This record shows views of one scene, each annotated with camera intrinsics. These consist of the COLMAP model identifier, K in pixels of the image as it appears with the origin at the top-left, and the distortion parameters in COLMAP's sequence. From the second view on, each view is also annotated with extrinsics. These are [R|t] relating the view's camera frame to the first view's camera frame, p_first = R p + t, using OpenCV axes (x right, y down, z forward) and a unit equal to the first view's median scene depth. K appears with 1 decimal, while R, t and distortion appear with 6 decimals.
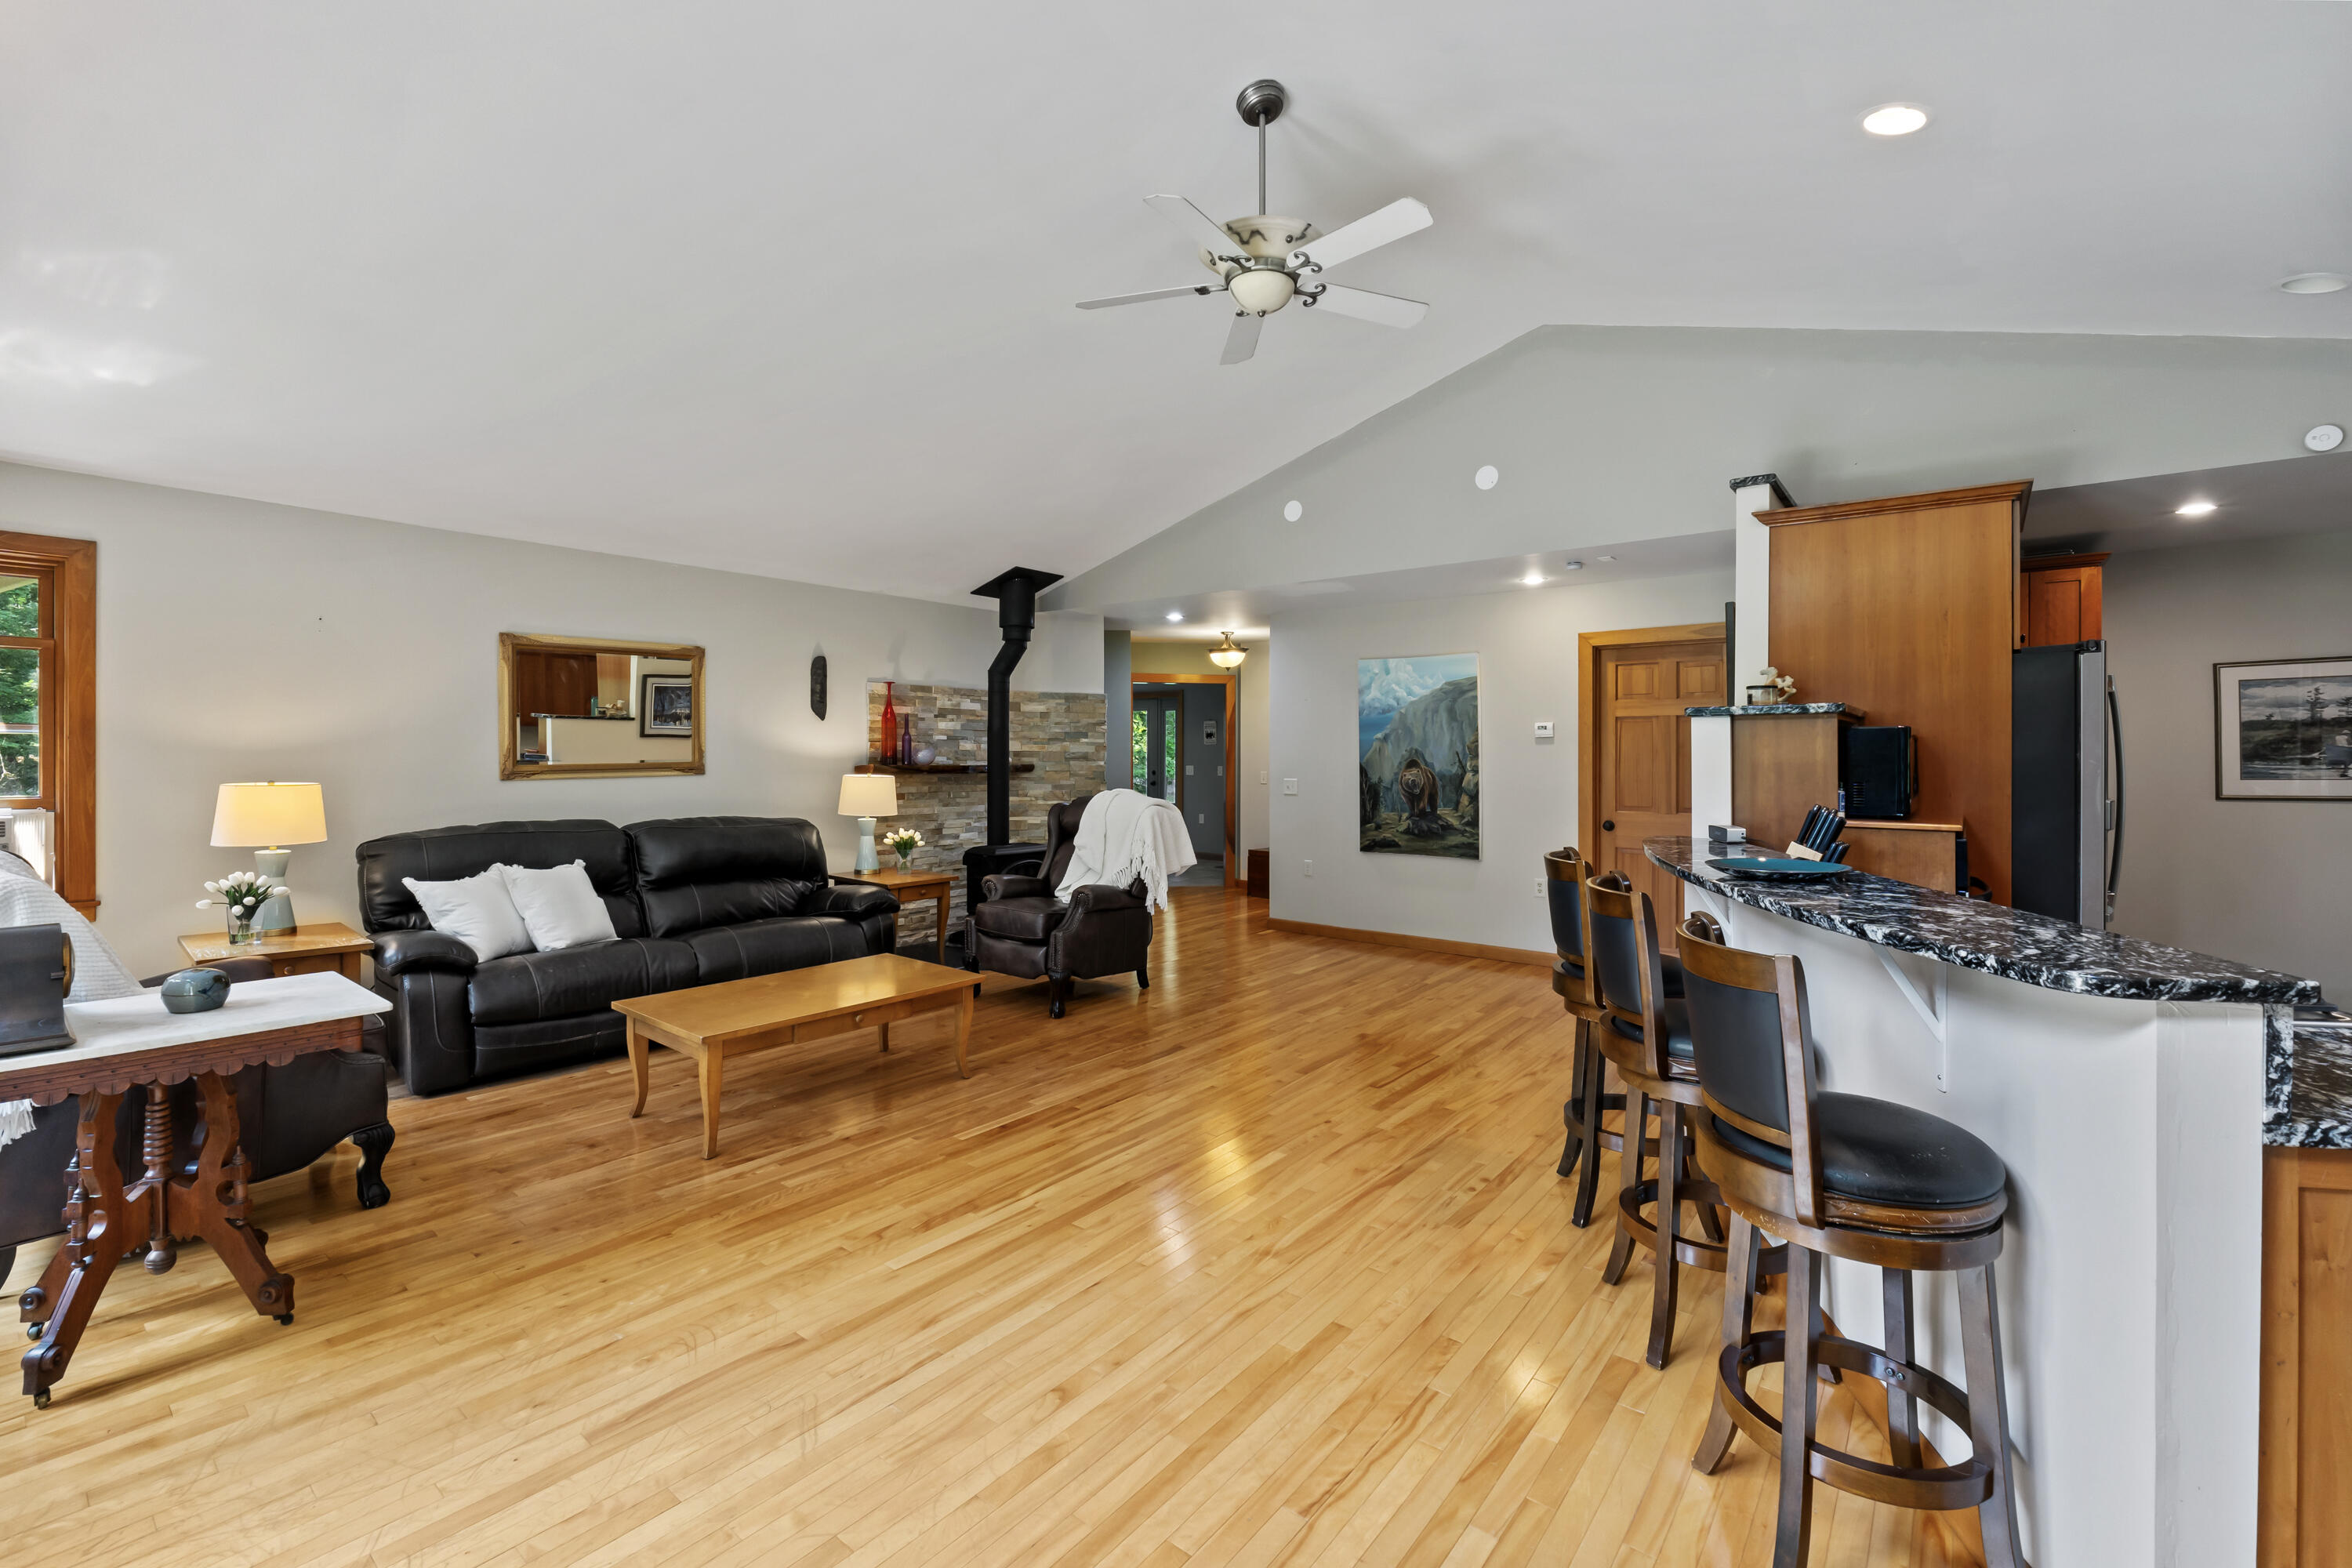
lens RADIAL K [[992.6, 0, 1178.3], [0, 992.6, 754.2], [0, 0, 1]] dist [-0.010651, 0.000532]
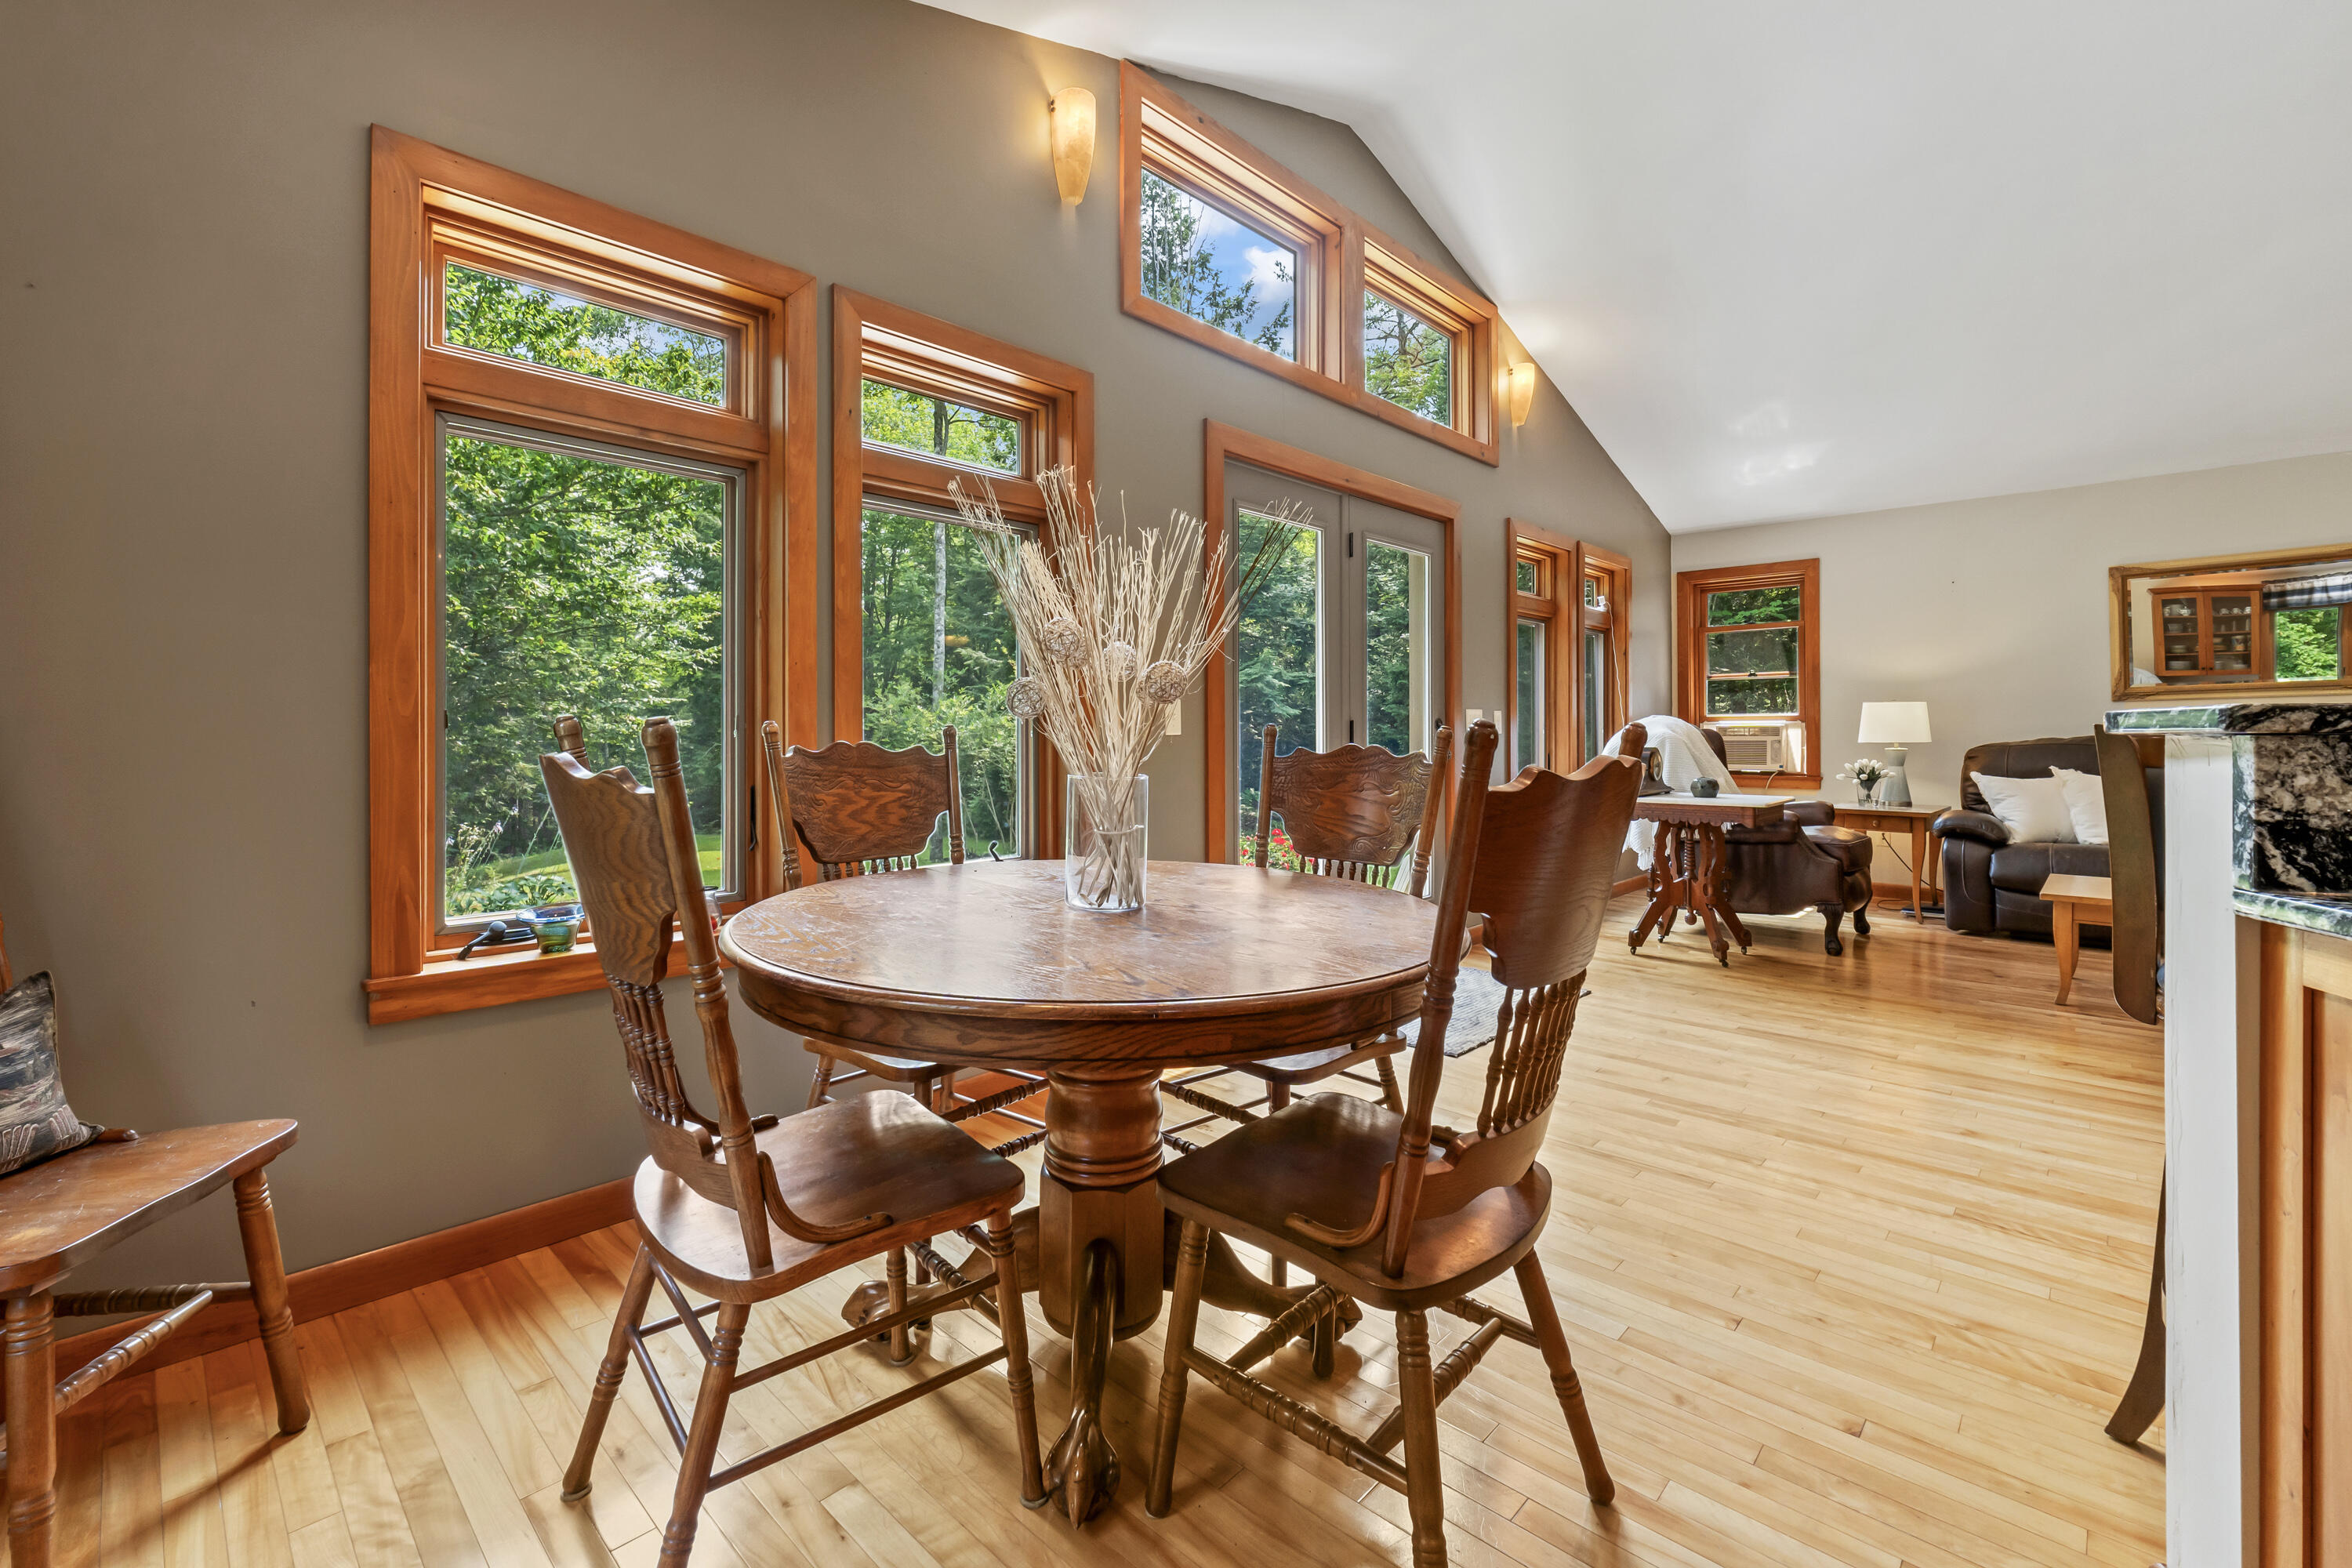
lens RADIAL K [[992.6, 0, 1175.1], [0, 992.6, 749.0], [0, 0, 1]] dist [-0.010651, 0.000532]
pose [[-0.086798, 0.011853, -0.996155, 0.512785], [0.003904, 0.999926, 0.011557, 0.064683], [0.996218, -0.002886, -0.086837, 0.052052]]
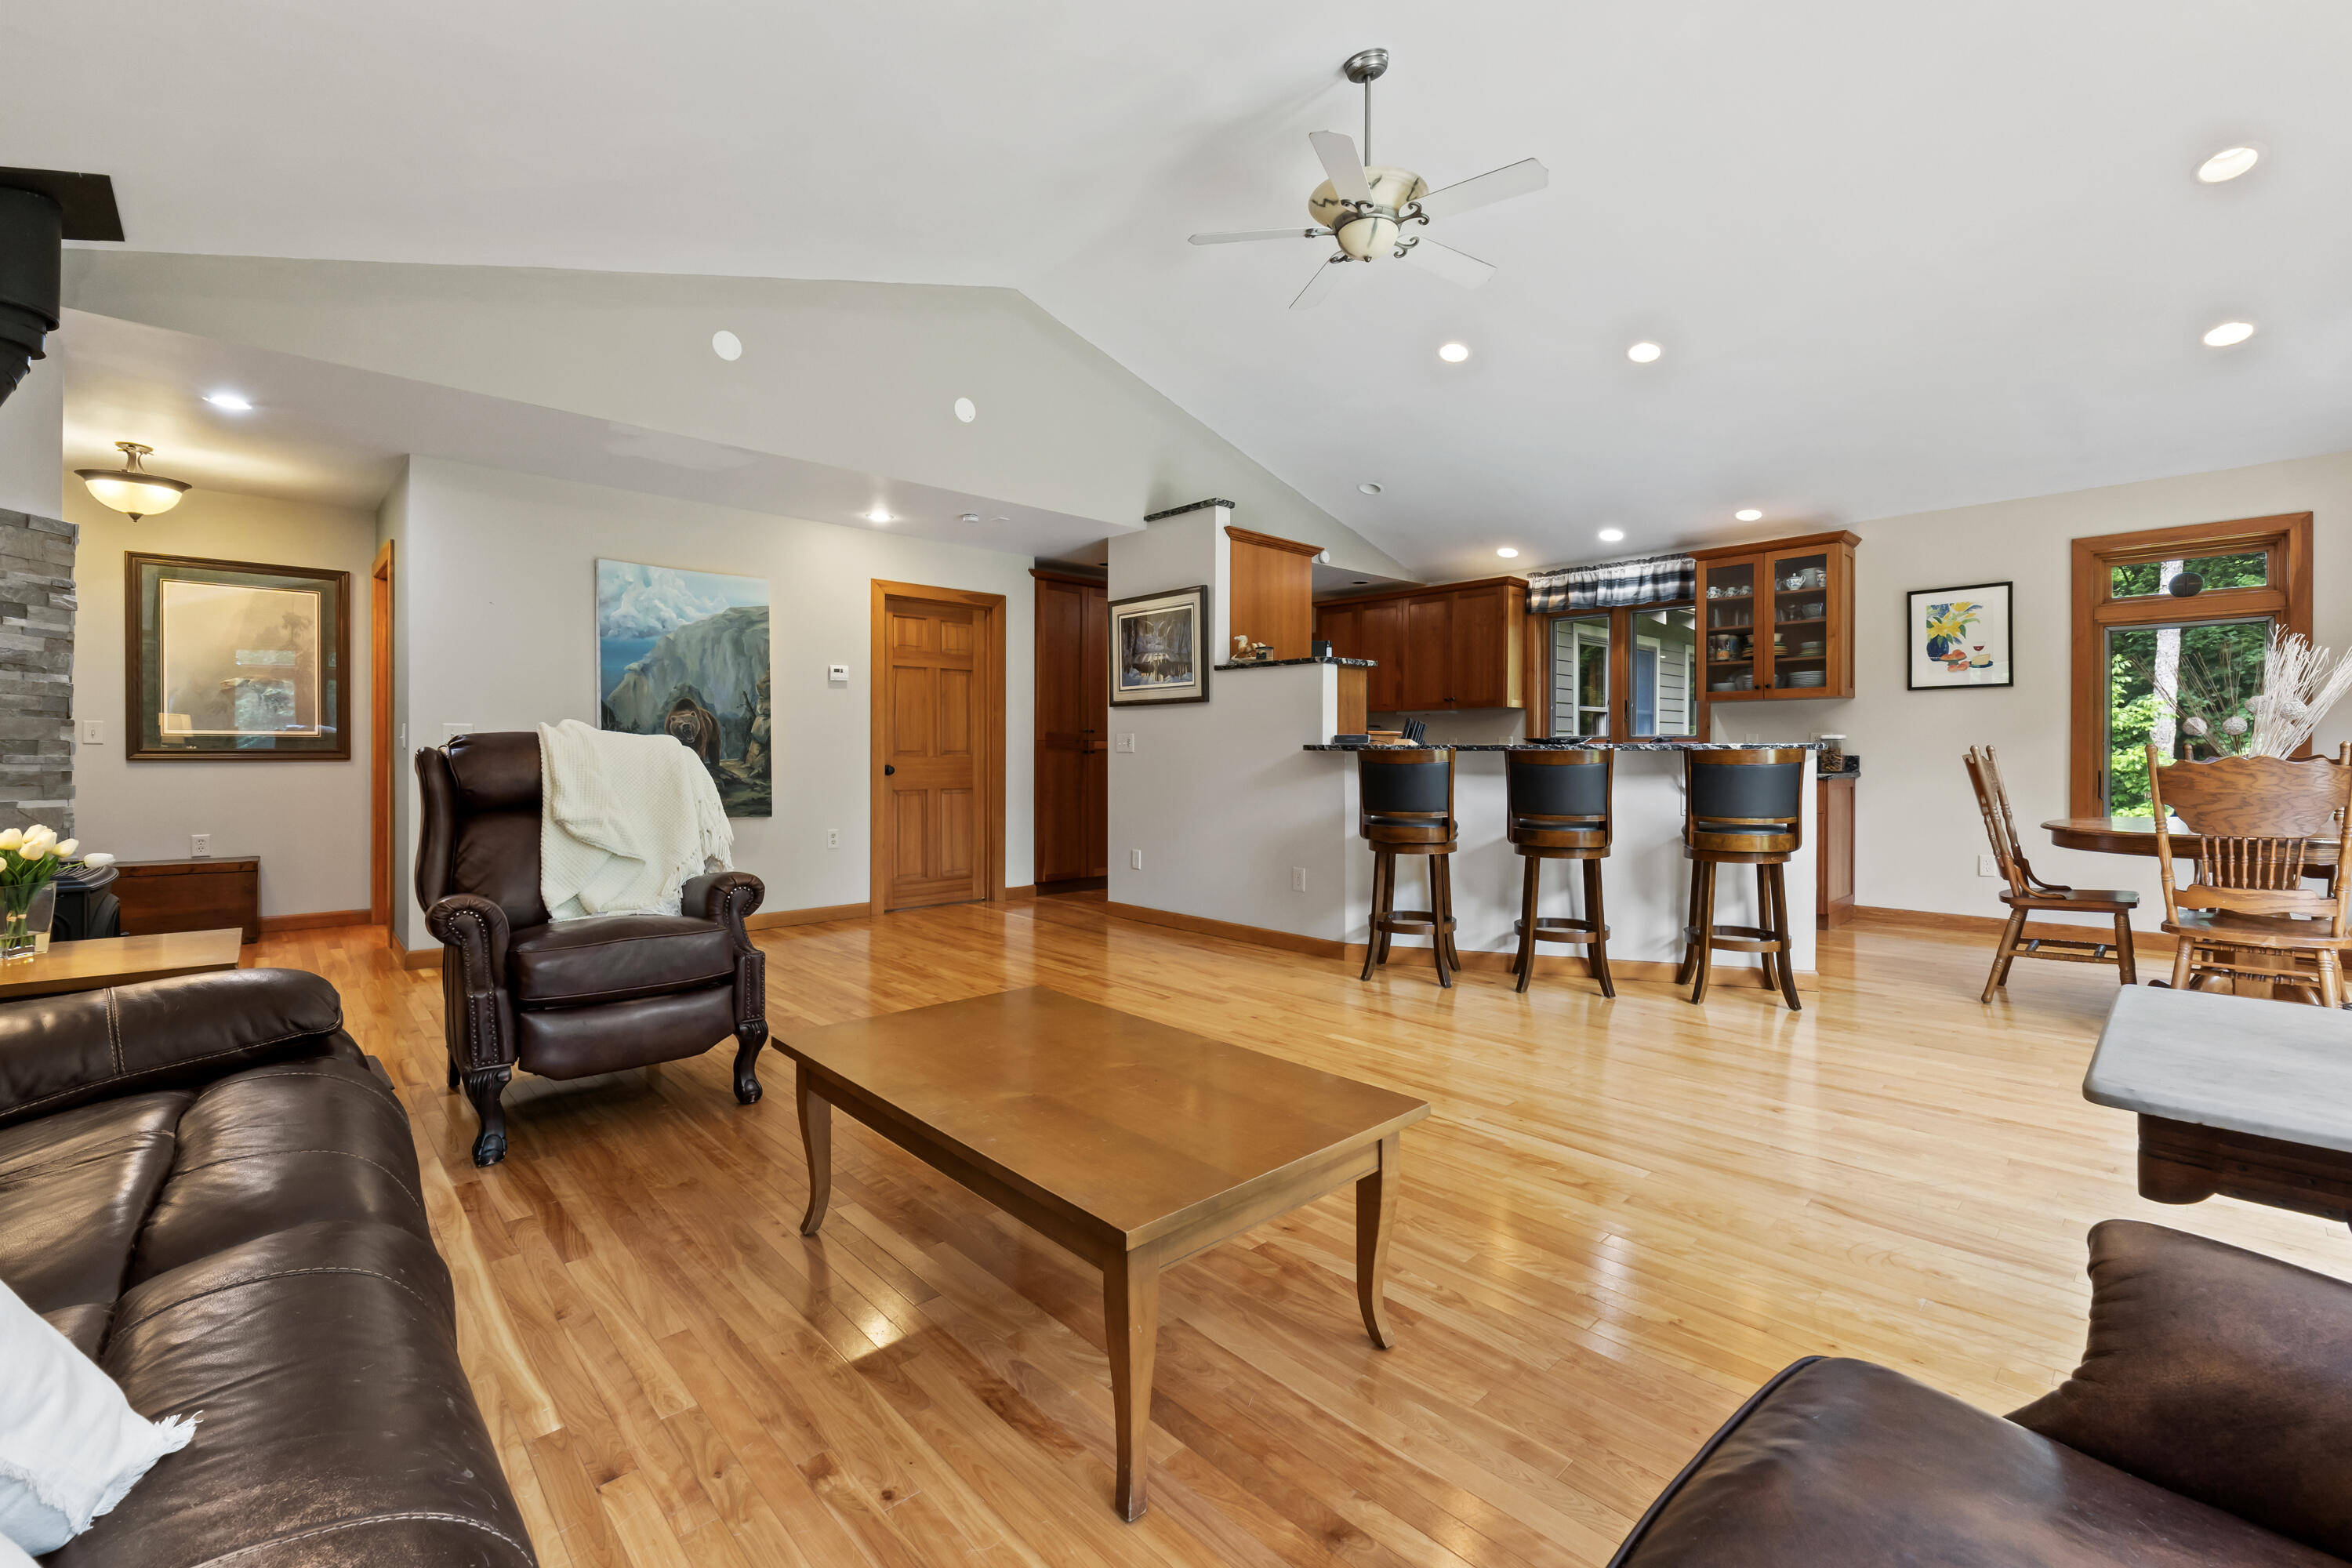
lens RADIAL K [[992.6, 0, 1172.6], [0, 992.6, 749.9], [0, 0, 1]] dist [-0.010651, 0.000532]
pose [[0.141527, 0.000654, 0.989934, -0.691203], [0.000337, 1.000000, -0.000709, 0.065439], [-0.989934, 0.000434, 0.141527, 0.711371]]
